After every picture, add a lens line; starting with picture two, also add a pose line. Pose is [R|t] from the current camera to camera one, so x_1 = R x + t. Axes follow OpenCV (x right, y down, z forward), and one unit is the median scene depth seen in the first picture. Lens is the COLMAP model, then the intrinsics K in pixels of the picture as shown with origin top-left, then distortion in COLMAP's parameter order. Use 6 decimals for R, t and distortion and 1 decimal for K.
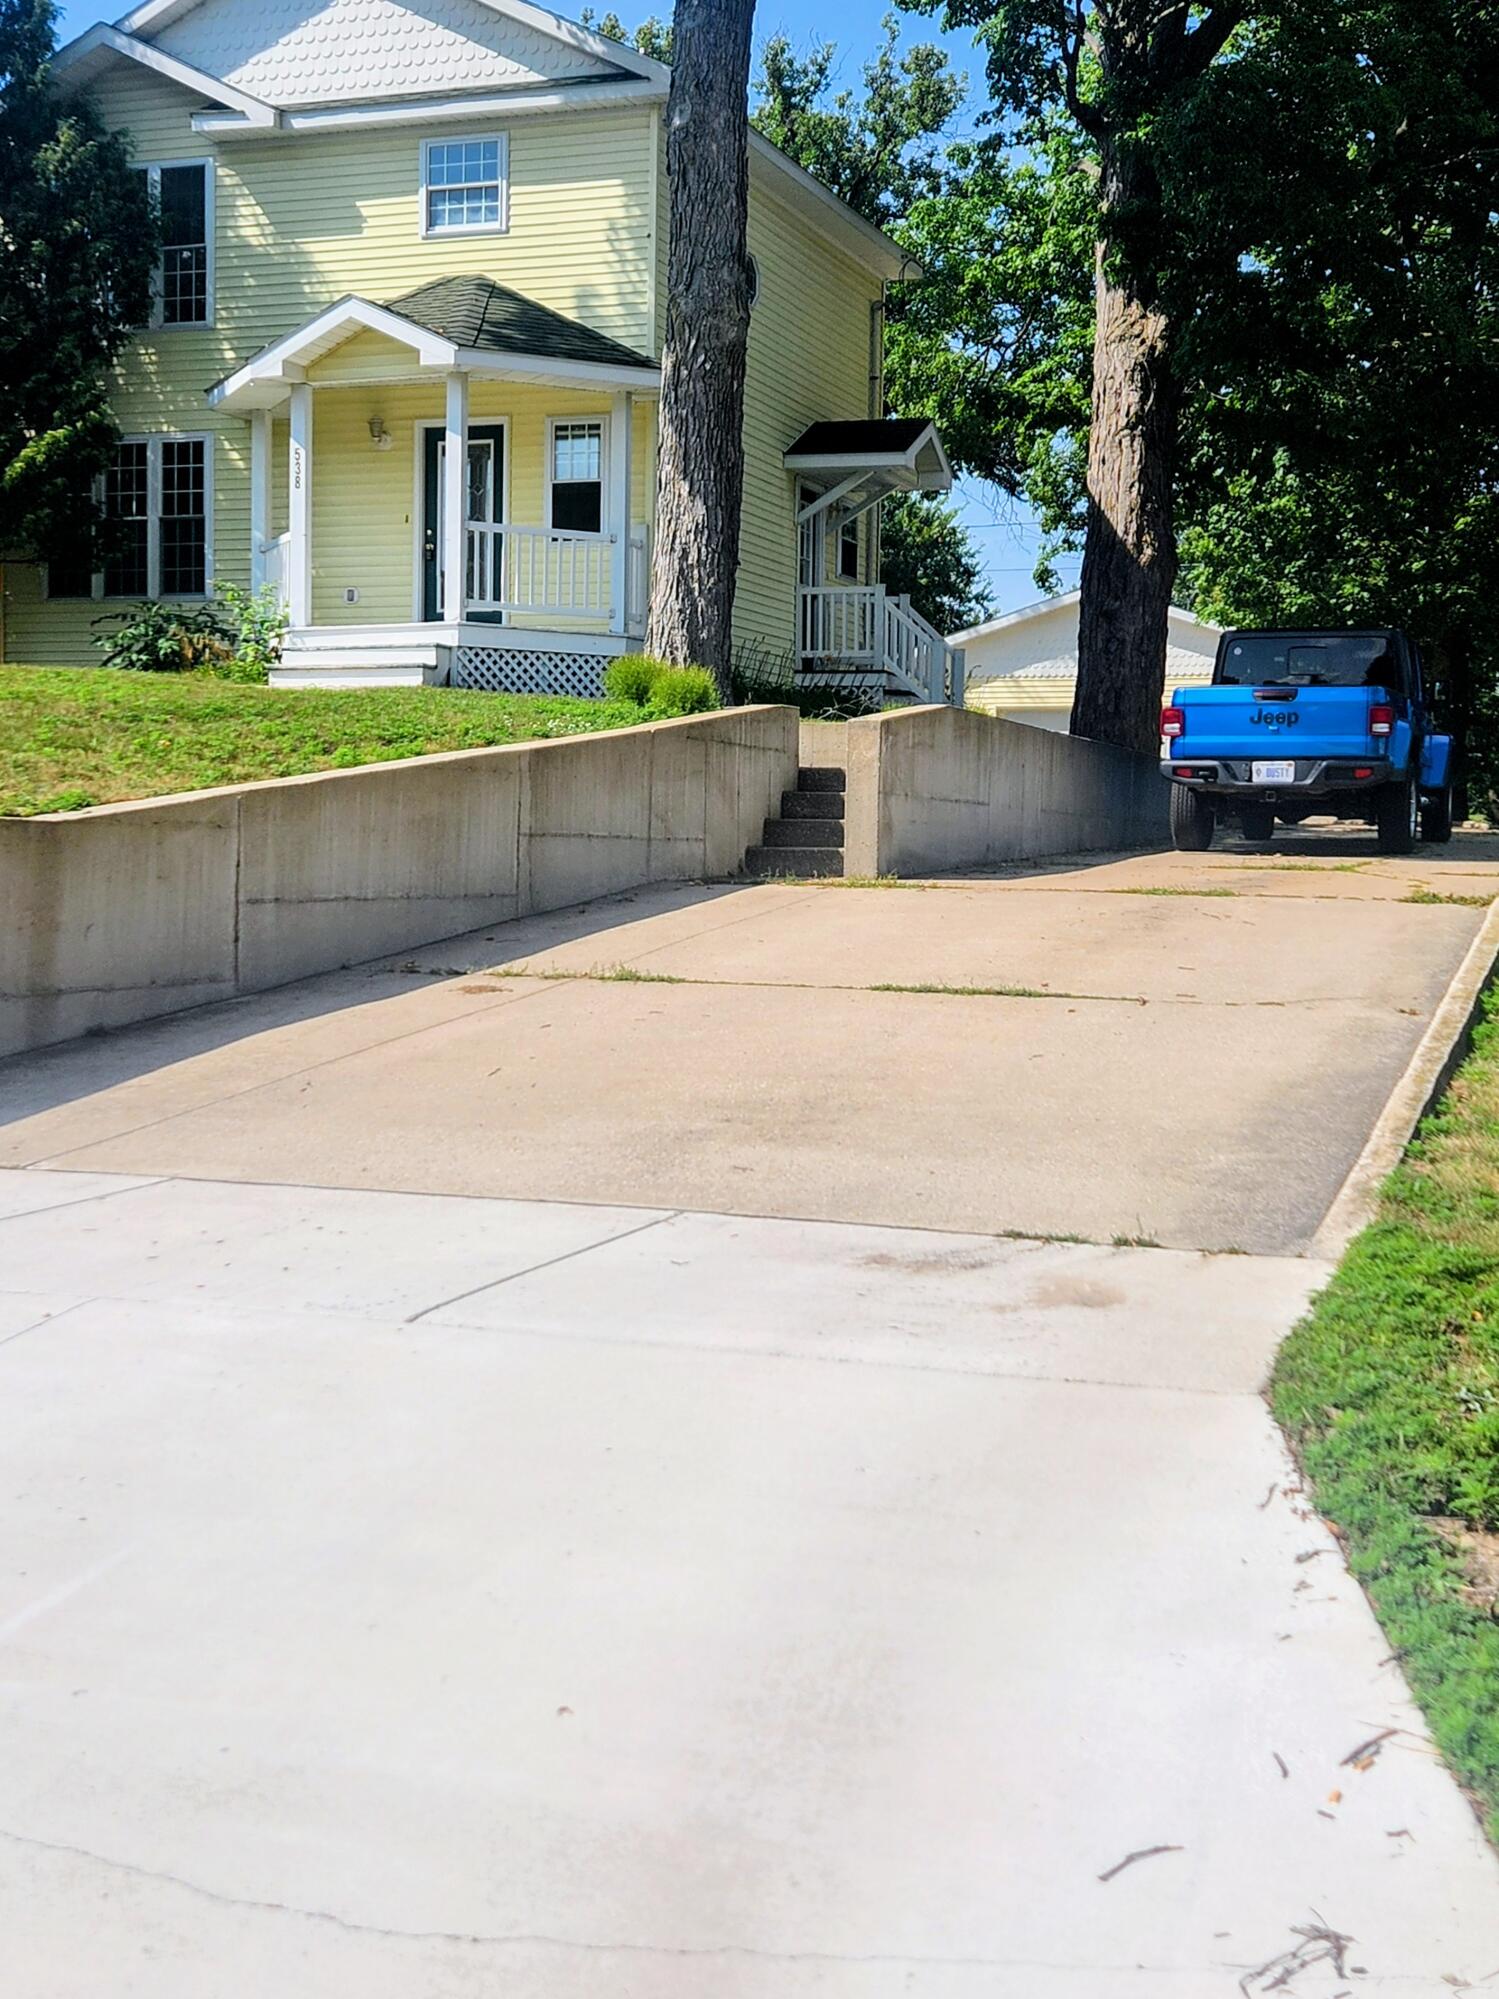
lens RADIAL K [[2669.5, 0, 763.3], [0, 2669.5, 990.5], [0, 0, 1]] dist [0.103507, -0.122823]
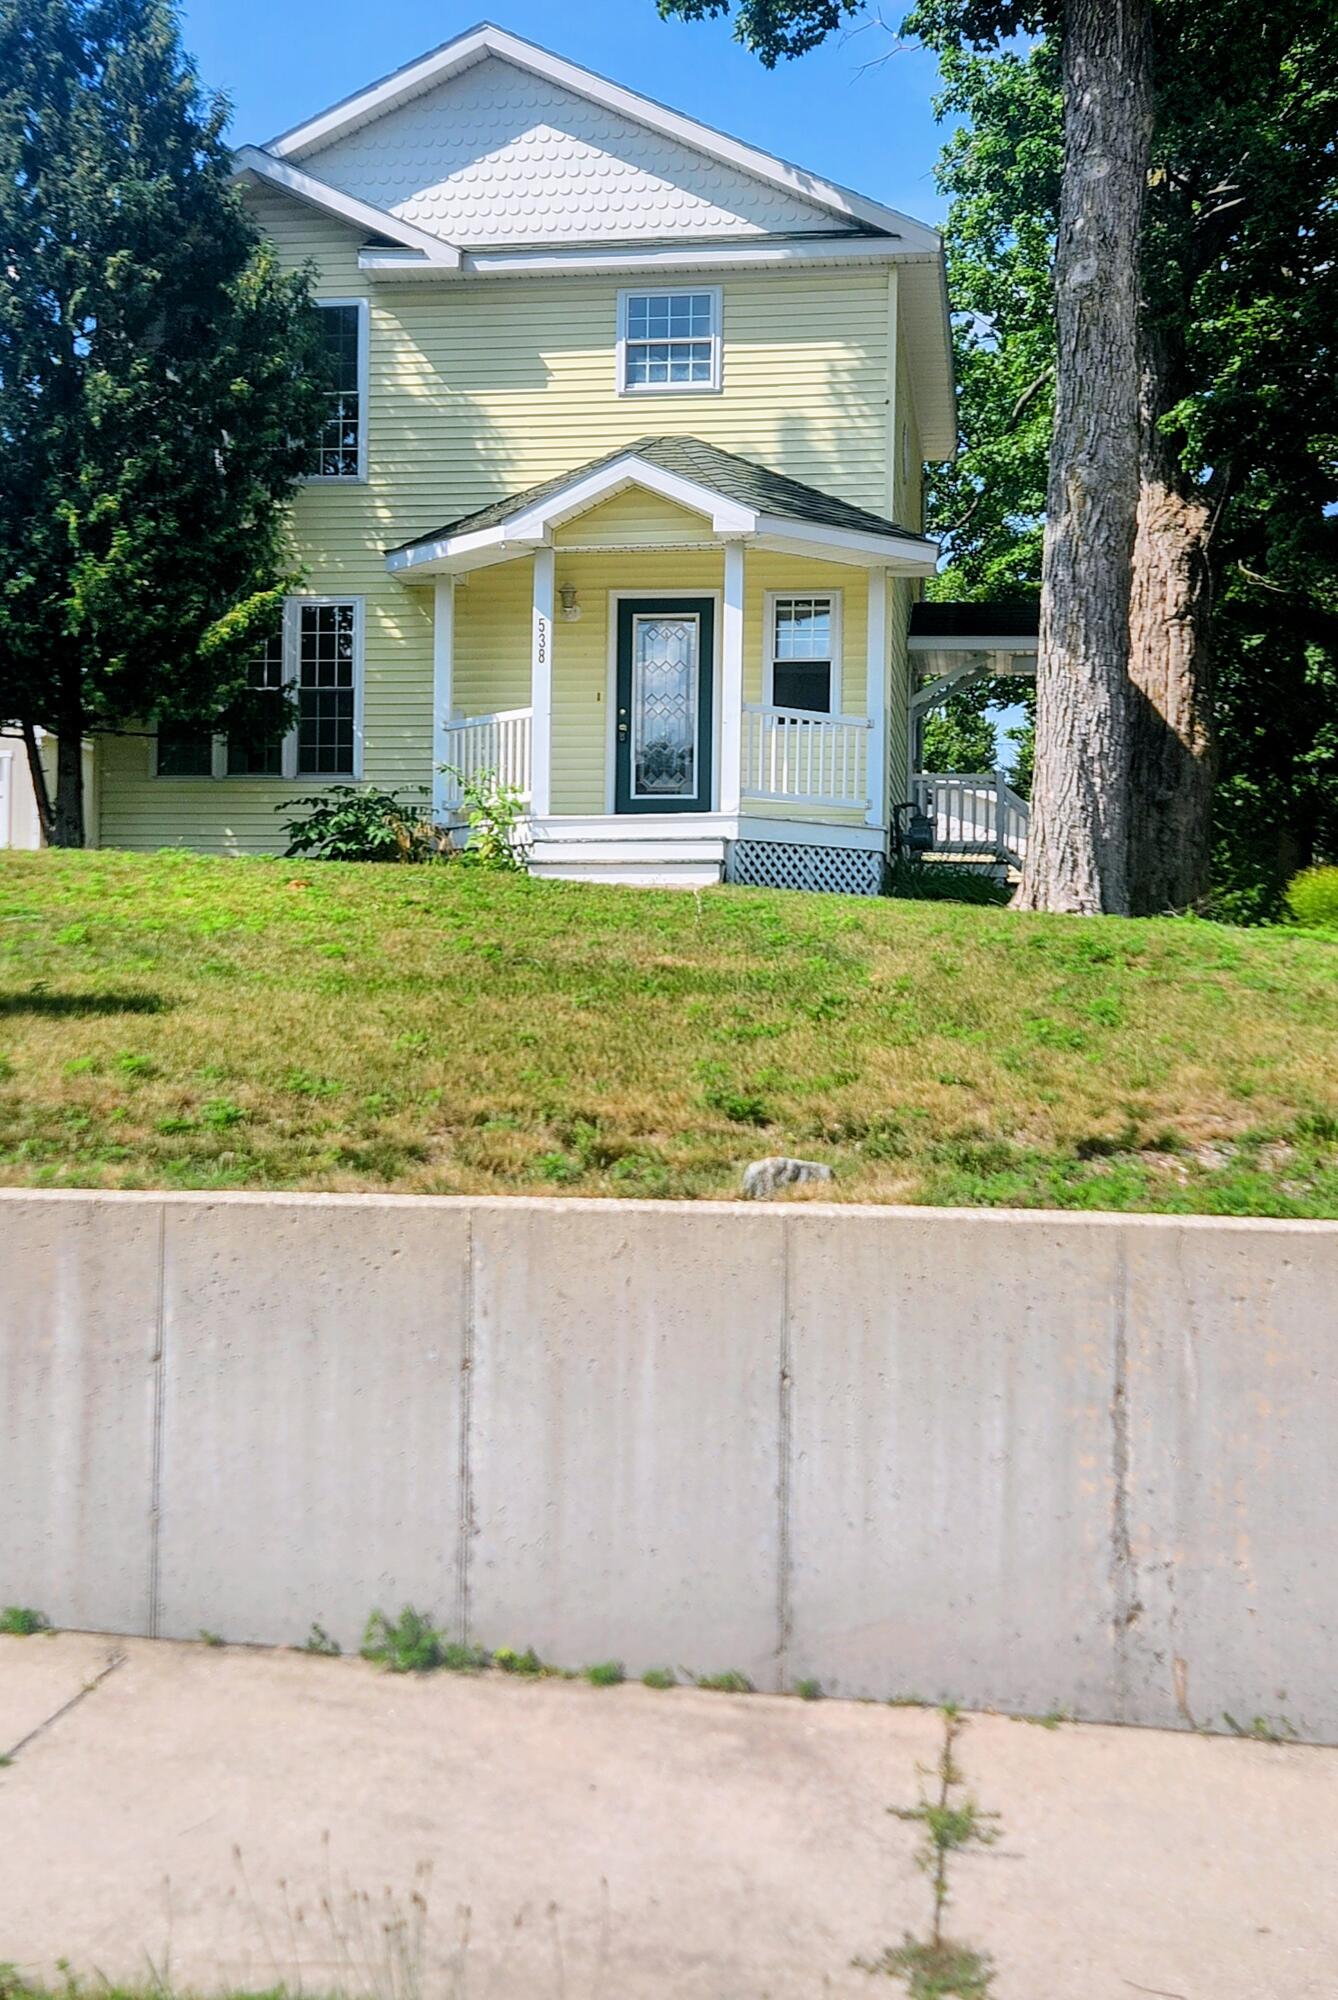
lens RADIAL K [[2481.9, 0, 605.8], [0, 2481.9, 1003.4], [0, 0, 1]] dist [0.054992, 0.010175]
pose [[0.980667, -0.001005, 0.195680, -0.300126], [0.010234, 0.998882, -0.046157, -0.032869], [-0.195415, 0.047267, 0.979581, 0.178943]]
